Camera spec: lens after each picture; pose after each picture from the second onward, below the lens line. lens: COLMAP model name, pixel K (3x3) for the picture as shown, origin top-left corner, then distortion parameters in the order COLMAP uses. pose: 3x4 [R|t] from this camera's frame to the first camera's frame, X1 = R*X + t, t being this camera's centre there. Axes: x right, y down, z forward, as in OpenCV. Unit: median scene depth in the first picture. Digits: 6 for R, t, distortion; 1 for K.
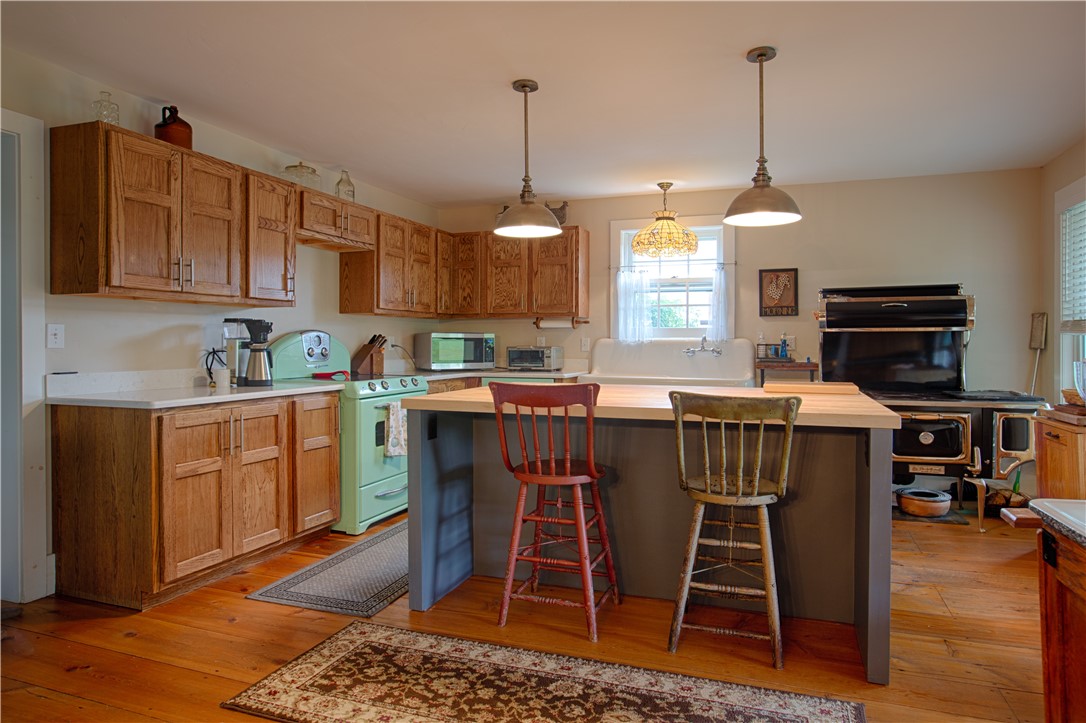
lens RADIAL K [[623.3, 0, 542.0], [0, 623.3, 347.3], [0, 0, 1]] dist [-0.063639, 0.044011]
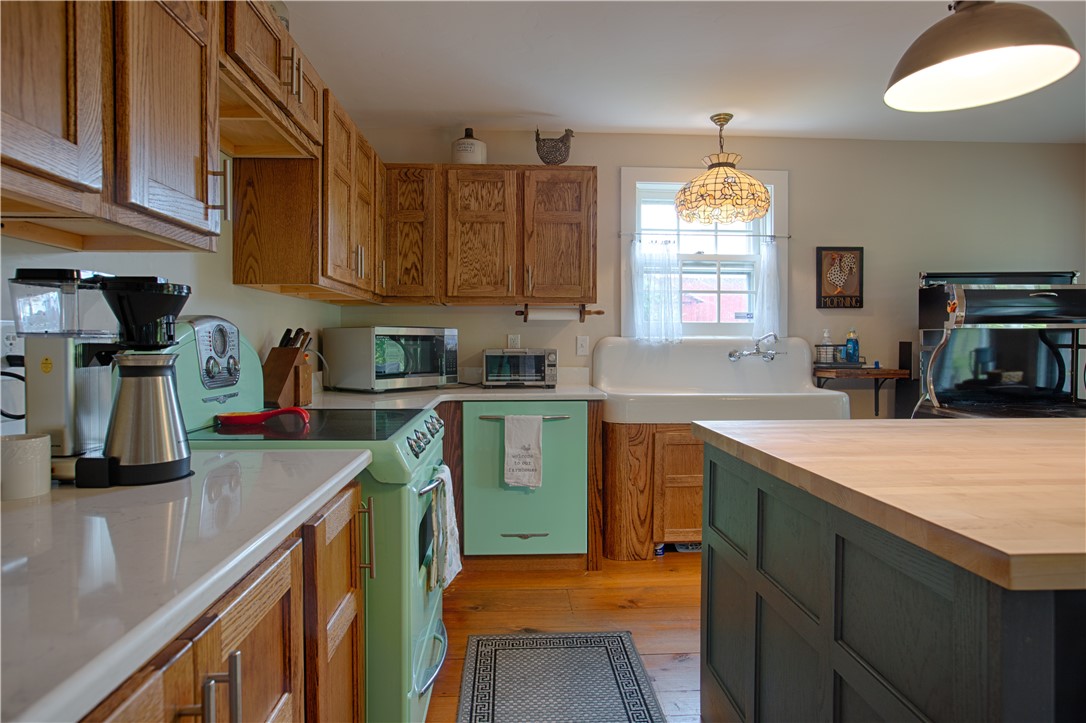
lens RADIAL K [[621.1, 0, 507.5], [0, 621.1, 351.5], [0, 0, 1]] dist [-0.057176, 0.041652]
pose [[0.929899, -0.006577, 0.367756, -0.375731], [0.003290, 0.999949, 0.009564, -0.007284], [-0.367800, -0.007683, 0.929873, 0.585890]]
